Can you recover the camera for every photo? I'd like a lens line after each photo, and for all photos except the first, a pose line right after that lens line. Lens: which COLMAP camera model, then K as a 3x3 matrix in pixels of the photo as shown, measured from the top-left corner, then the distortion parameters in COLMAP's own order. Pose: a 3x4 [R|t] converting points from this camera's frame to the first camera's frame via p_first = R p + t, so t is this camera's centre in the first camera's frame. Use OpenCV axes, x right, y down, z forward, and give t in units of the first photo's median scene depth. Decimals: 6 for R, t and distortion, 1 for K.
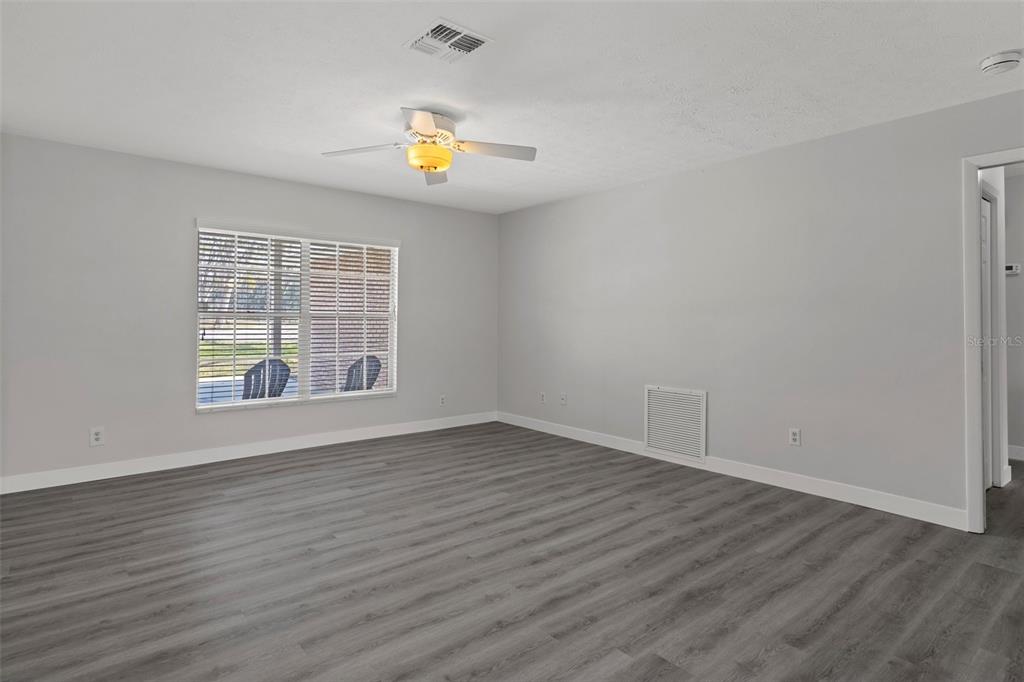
lens RADIAL K [[521.8, 0, 509.3], [0, 521.8, 338.8], [0, 0, 1]] dist [0.002527, 0.001975]
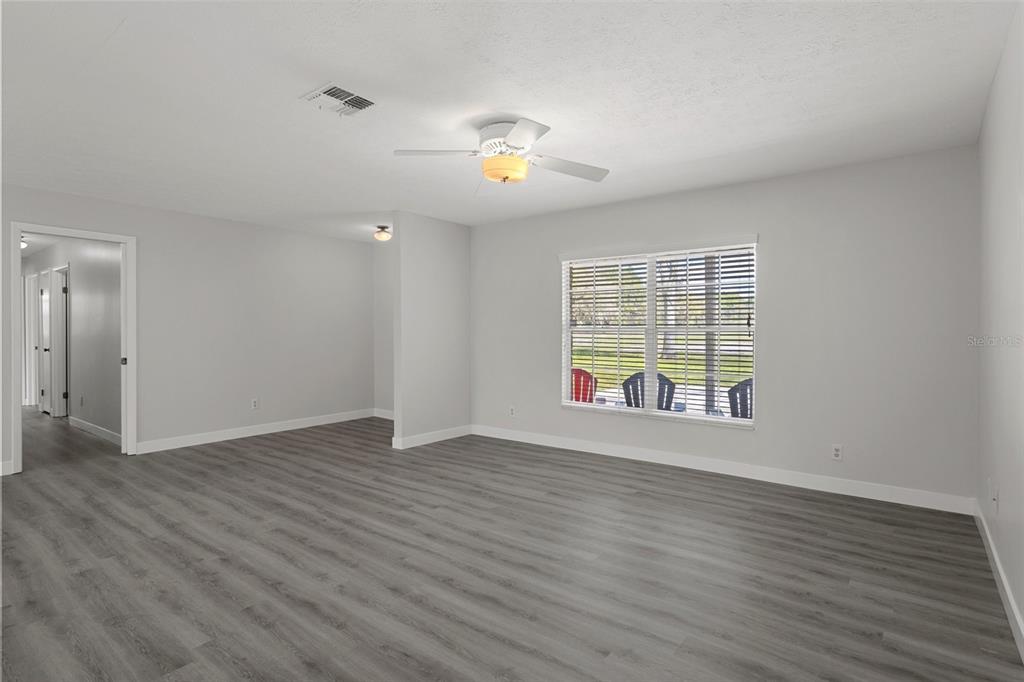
lens RADIAL K [[529.4, 0, 517.0], [0, 529.4, 339.4], [0, 0, 1]] dist [-0.000747, -0.001816]
pose [[0.224343, 0.004150, -0.974501, 0.943009], [-0.042081, 0.999099, -0.005433, -0.018154], [0.973601, 0.042227, 0.224316, 0.916348]]
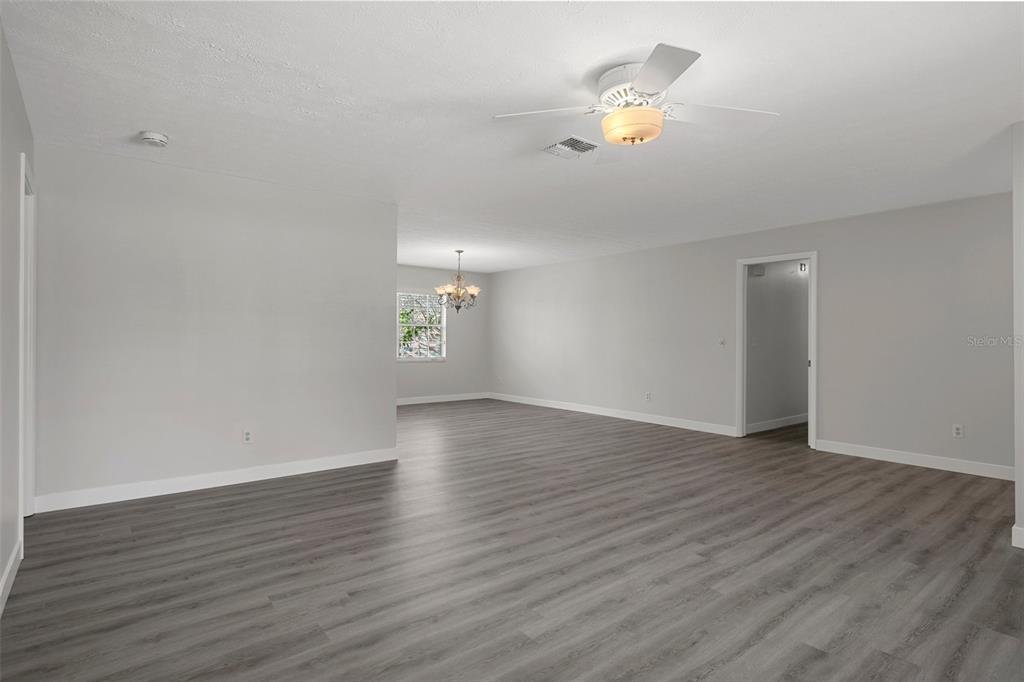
lens RADIAL K [[521.8, 0, 509.3], [0, 521.8, 338.8], [0, 0, 1]] dist [0.002527, 0.001975]
pose [[-0.999057, -0.012387, 0.041604, -0.009244], [-0.010478, 0.998896, 0.045794, -0.075460], [-0.042125, 0.045315, -0.998084, 2.046189]]
